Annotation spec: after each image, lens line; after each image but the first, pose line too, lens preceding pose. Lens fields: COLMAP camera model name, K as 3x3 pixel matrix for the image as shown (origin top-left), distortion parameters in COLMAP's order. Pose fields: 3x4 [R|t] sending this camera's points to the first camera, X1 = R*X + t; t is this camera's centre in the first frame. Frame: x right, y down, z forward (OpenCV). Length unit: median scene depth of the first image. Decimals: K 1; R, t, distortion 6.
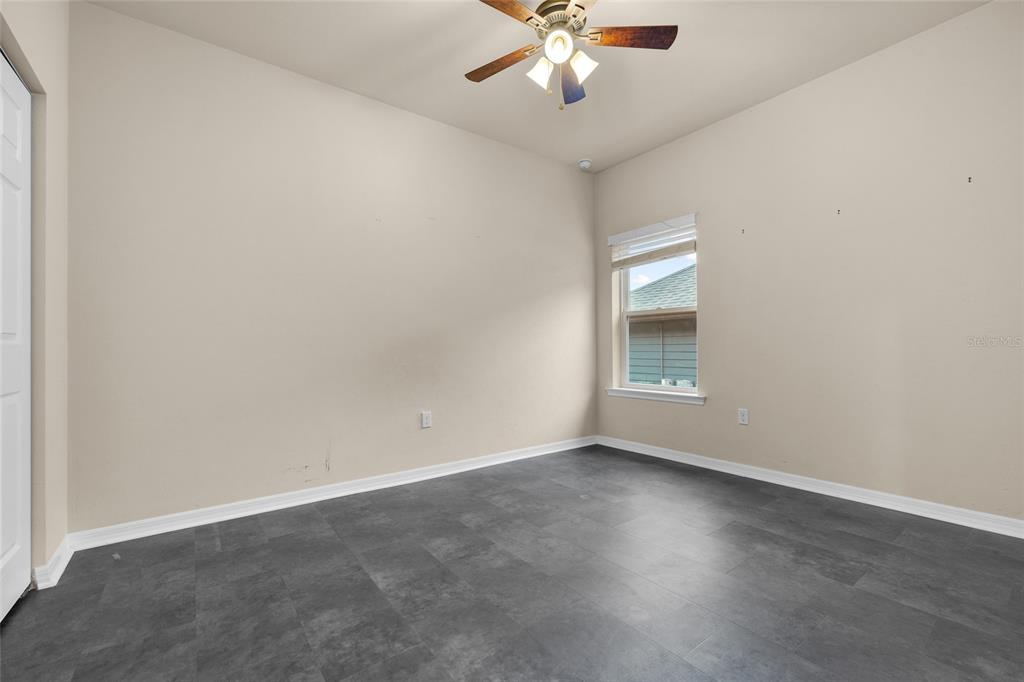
lens RADIAL K [[429.7, 0, 511.8], [0, 429.7, 343.0], [0, 0, 1]] dist [0.000021, 0.000067]
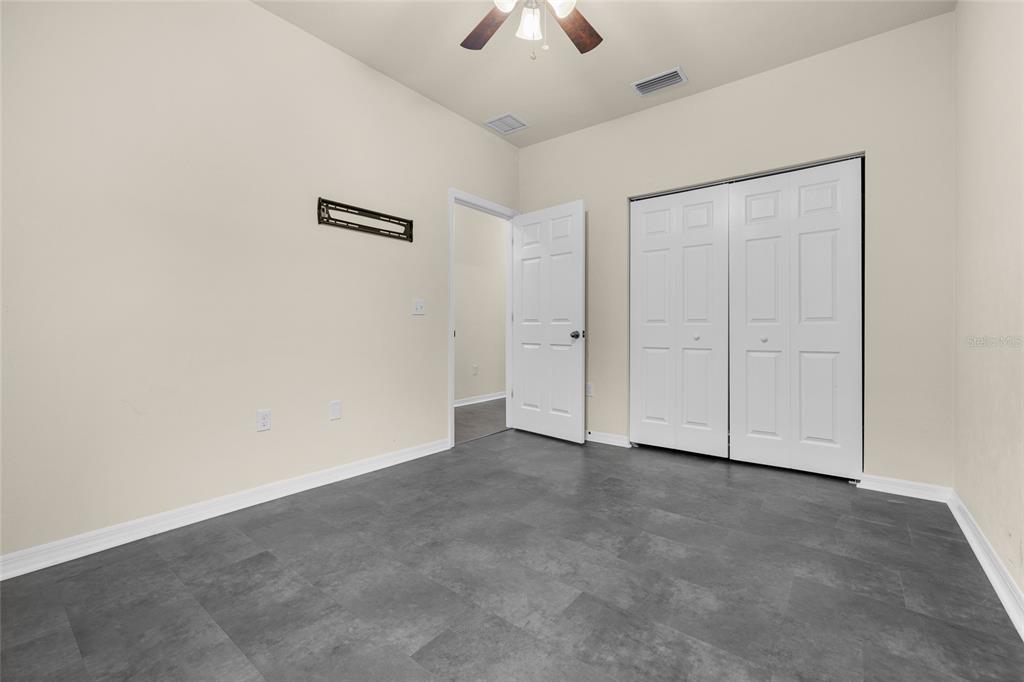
lens RADIAL K [[429.7, 0, 511.8], [0, 429.7, 336.0], [0, 0, 1]] dist [0.000021, 0.000067]
pose [[-0.964944, 0.012945, -0.262136, 0.395675], [0.011215, 0.999904, 0.008095, 0.020473], [0.262216, 0.004871, -0.964997, 1.838012]]
